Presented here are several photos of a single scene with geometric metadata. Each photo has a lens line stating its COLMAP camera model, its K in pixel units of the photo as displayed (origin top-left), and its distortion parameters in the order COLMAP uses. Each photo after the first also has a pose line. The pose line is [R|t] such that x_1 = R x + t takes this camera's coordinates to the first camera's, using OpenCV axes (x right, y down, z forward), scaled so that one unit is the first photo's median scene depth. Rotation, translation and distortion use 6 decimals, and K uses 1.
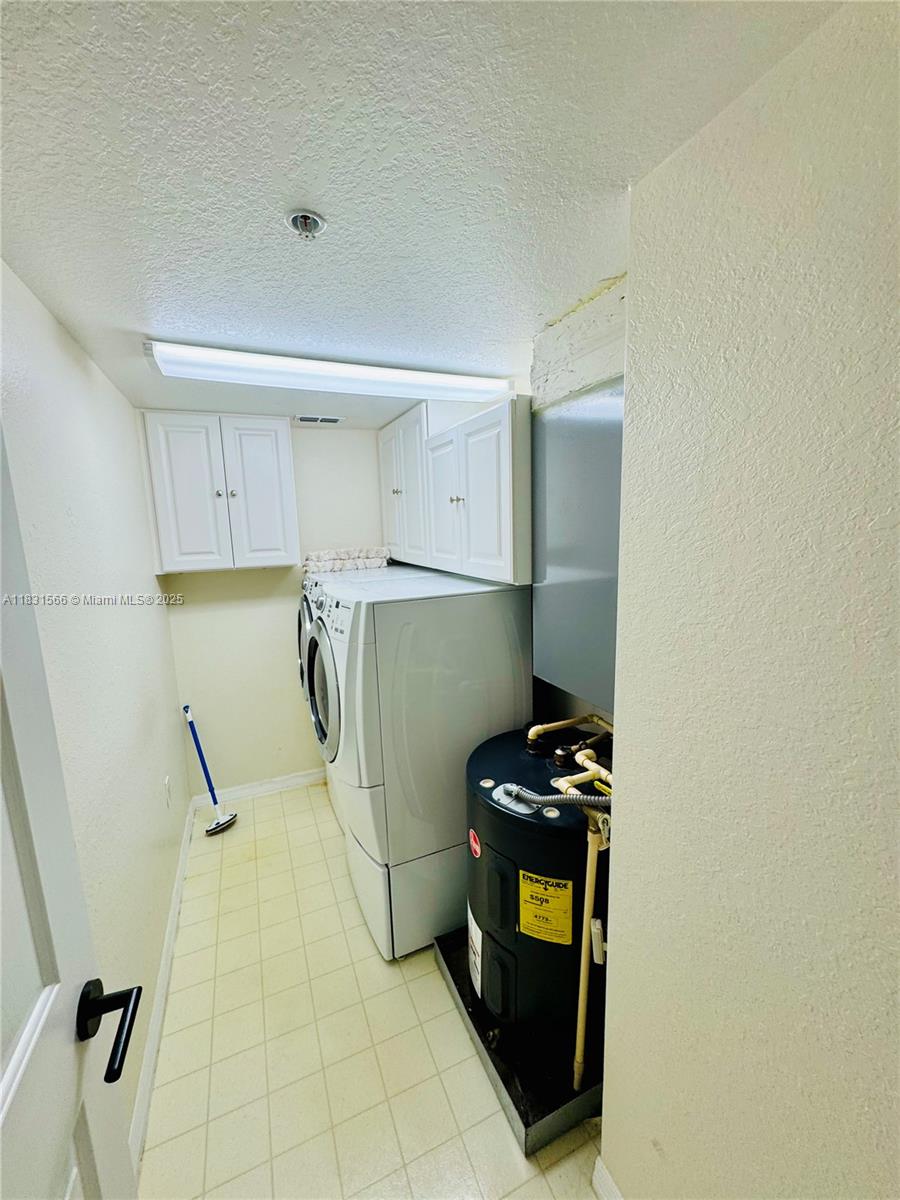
lens RADIAL K [[477.7, 0, 451.7], [0, 477.7, 595.9], [0, 0, 1]] dist [-0.001872, 0.000289]
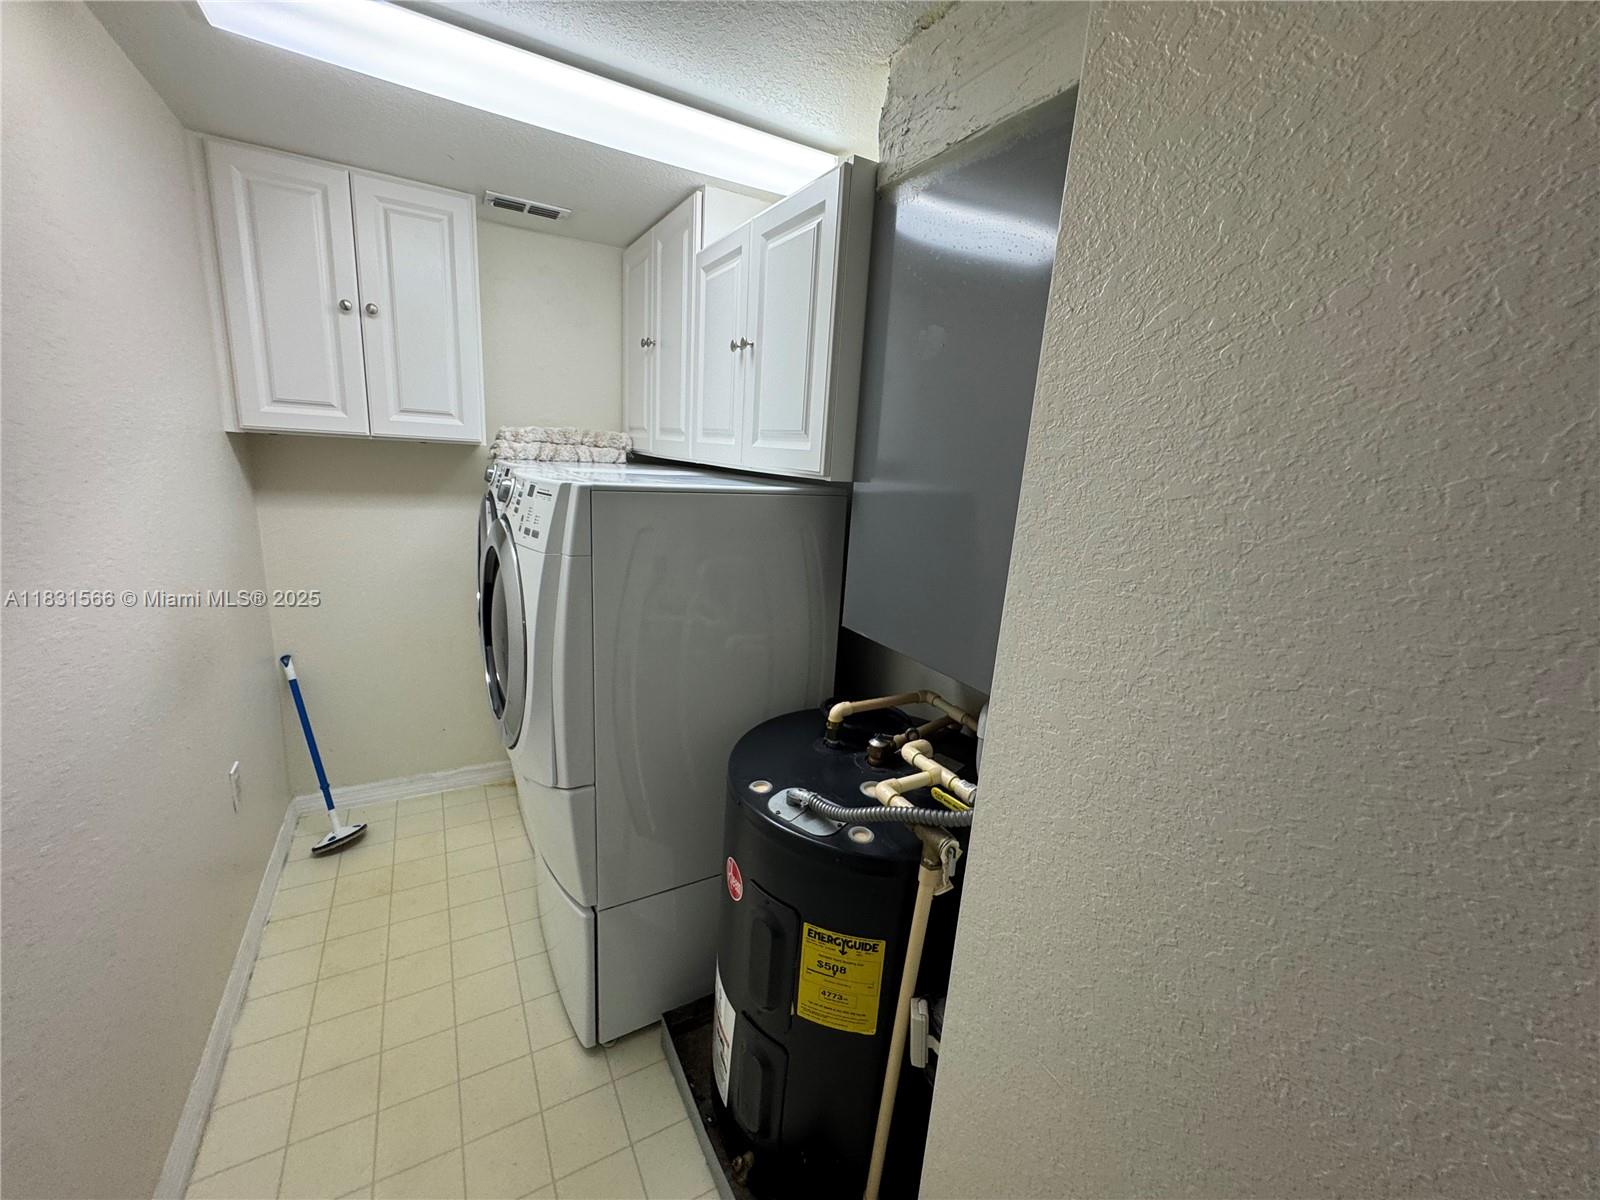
lens RADIAL K [[636.9, 0, 794.3], [0, 636.9, 594.2], [0, 0, 1]] dist [-0.001872, 0.000289]
pose [[0.990782, 0.065508, 0.118576, 0.002659], [-0.073884, 0.994968, 0.067679, 0.078130], [-0.113545, -0.075816, 0.990636, 0.178883]]
